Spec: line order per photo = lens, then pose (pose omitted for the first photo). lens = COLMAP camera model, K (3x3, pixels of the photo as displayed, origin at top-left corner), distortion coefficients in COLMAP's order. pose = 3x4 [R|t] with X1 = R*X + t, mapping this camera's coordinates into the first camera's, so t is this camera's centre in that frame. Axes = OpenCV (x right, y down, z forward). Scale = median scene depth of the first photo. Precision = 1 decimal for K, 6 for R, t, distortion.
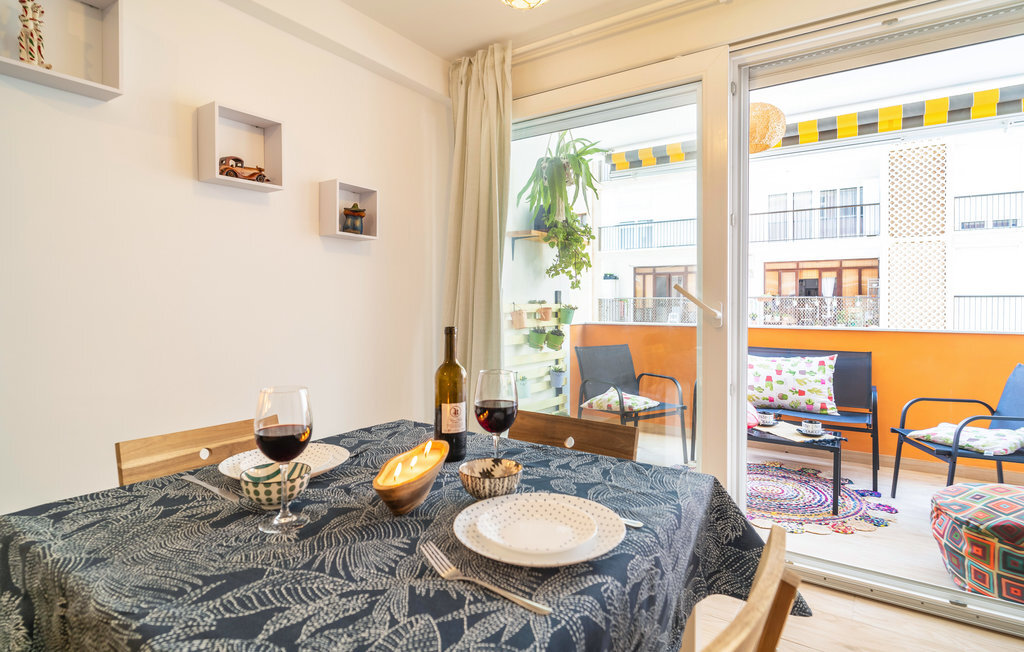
lens RADIAL K [[533.8, 0, 489.4], [0, 533.8, 306.4], [0, 0, 1]] dist [-0.000252, -0.001102]
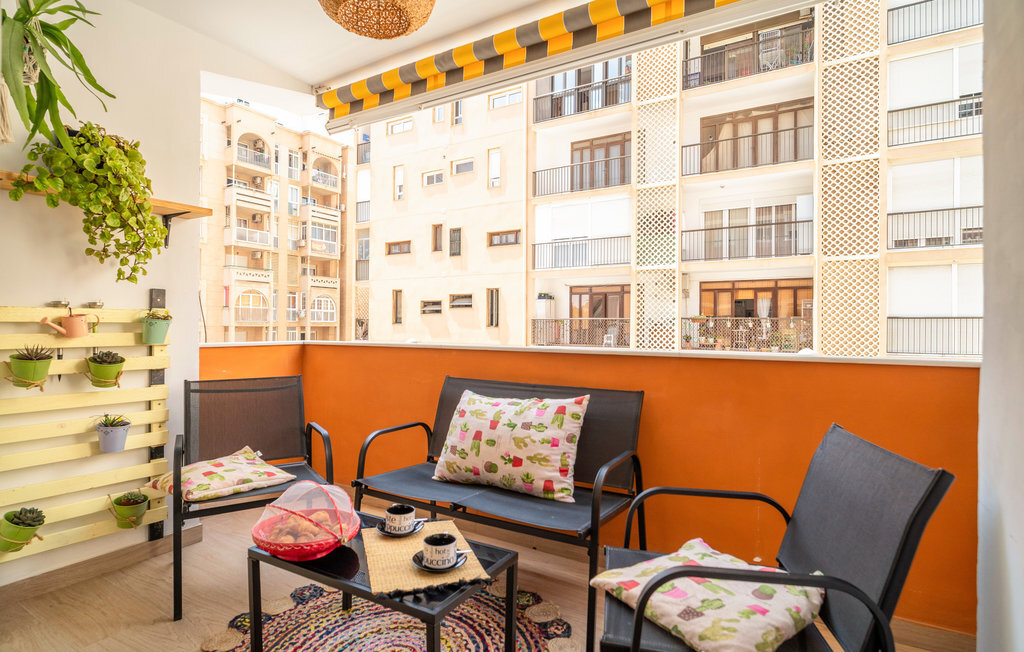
lens RADIAL K [[533.8, 0, 478.6], [0, 533.8, 320.3], [0, 0, 1]] dist [-0.000252, -0.001102]
pose [[0.999036, 0.006225, 0.043446, 0.097003], [-0.005596, 0.999878, -0.014578, 0.002930], [-0.043531, 0.014321, 0.998949, 0.078058]]
